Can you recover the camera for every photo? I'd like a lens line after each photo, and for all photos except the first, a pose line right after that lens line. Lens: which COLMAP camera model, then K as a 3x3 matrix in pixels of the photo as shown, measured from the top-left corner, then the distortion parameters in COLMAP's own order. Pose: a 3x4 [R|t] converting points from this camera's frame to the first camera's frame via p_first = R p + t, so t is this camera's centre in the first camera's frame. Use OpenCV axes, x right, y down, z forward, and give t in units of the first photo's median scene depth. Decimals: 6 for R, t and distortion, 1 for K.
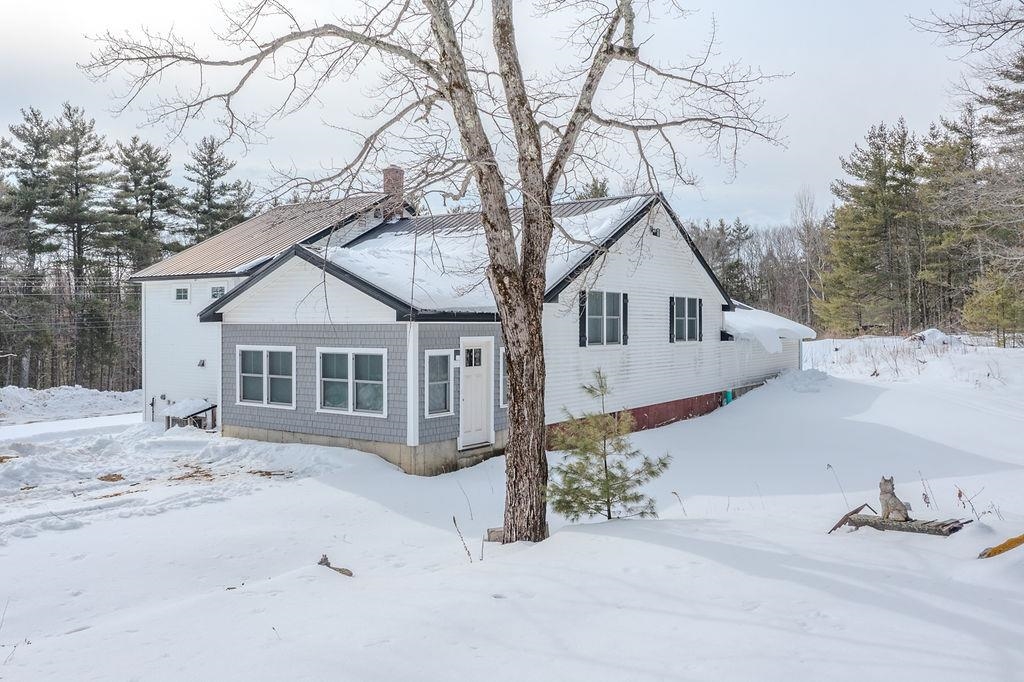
lens RADIAL K [[812.5, 0, 511.7], [0, 812.5, 339.0], [0, 0, 1]] dist [-0.013290, -0.010215]
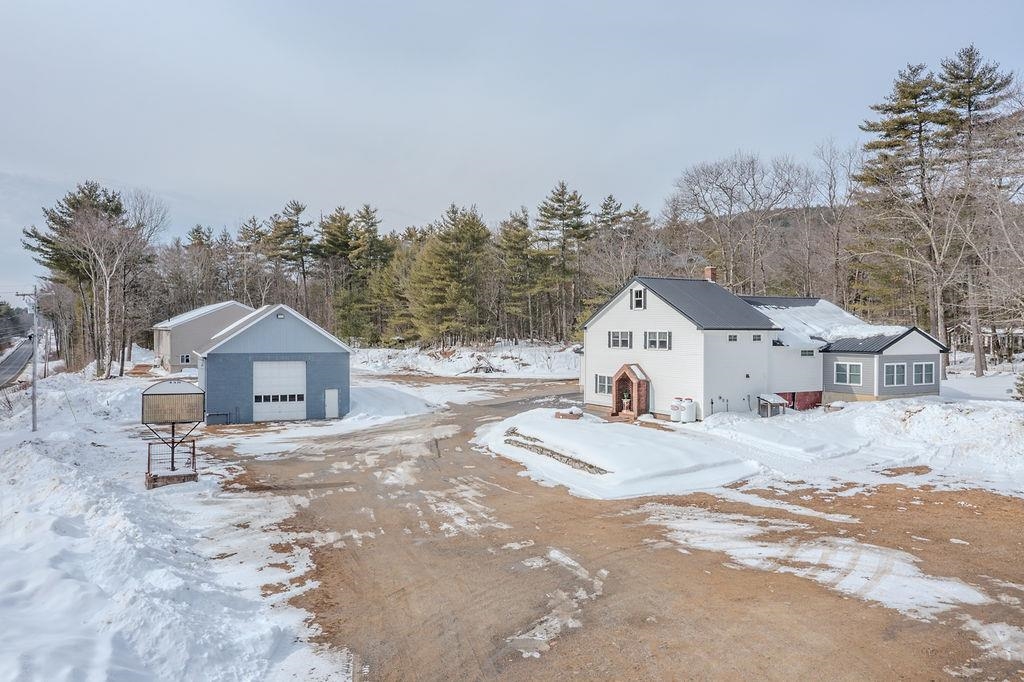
lens RADIAL K [[812.5, 0, 510.7], [0, 812.5, 338.2], [0, 0, 1]] dist [-0.013290, -0.010215]
pose [[0.453515, -0.008812, 0.891205, -3.213572], [0.012727, 0.999913, 0.003410, -0.096826], [-0.891158, 0.009796, 0.453588, 0.919464]]
